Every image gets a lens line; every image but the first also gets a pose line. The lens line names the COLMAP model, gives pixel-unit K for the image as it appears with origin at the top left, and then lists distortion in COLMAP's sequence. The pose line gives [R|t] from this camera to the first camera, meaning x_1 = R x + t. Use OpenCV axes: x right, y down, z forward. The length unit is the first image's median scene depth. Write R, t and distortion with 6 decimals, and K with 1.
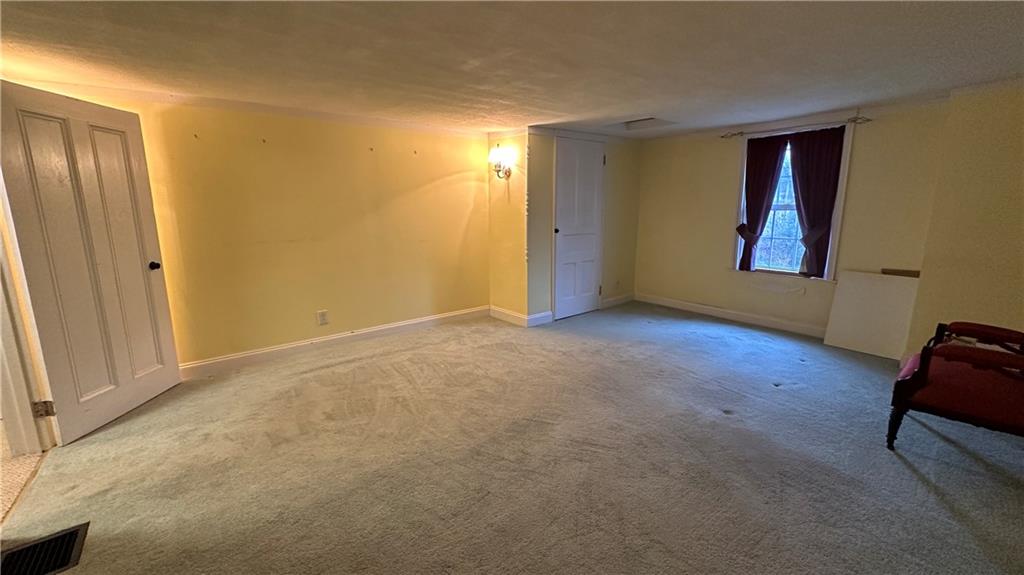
lens RADIAL K [[417.9, 0, 512.0], [0, 417.9, 287.5], [0, 0, 1]] dist [0.000300, 0.000230]
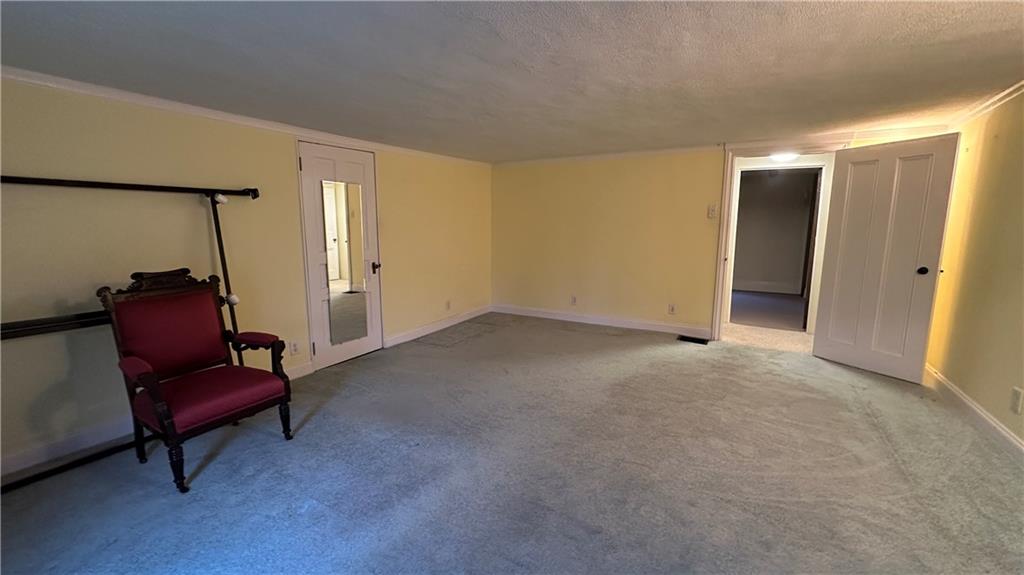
lens RADIAL K [[417.9, 0, 512.0], [0, 417.9, 287.5], [0, 0, 1]] dist [0.000300, 0.000230]
pose [[-0.938588, 0.063337, -0.339176, 0.435532], [-0.054830, 0.943137, 0.327851, -0.248529], [0.340655, 0.326314, -0.881745, 1.265325]]
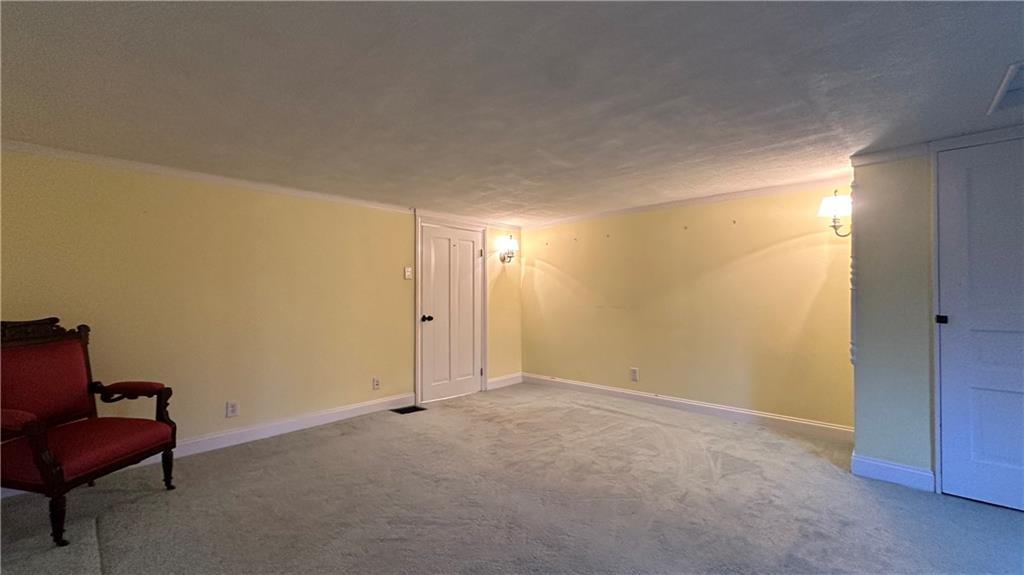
lens RADIAL K [[417.9, 0, 512.0], [0, 417.9, 287.5], [0, 0, 1]] dist [0.000300, 0.000230]
pose [[0.129940, -0.005191, -0.991508, 0.686044], [-0.182321, 0.982810, -0.029039, -0.072793], [0.974615, 0.184546, 0.126760, 0.481633]]
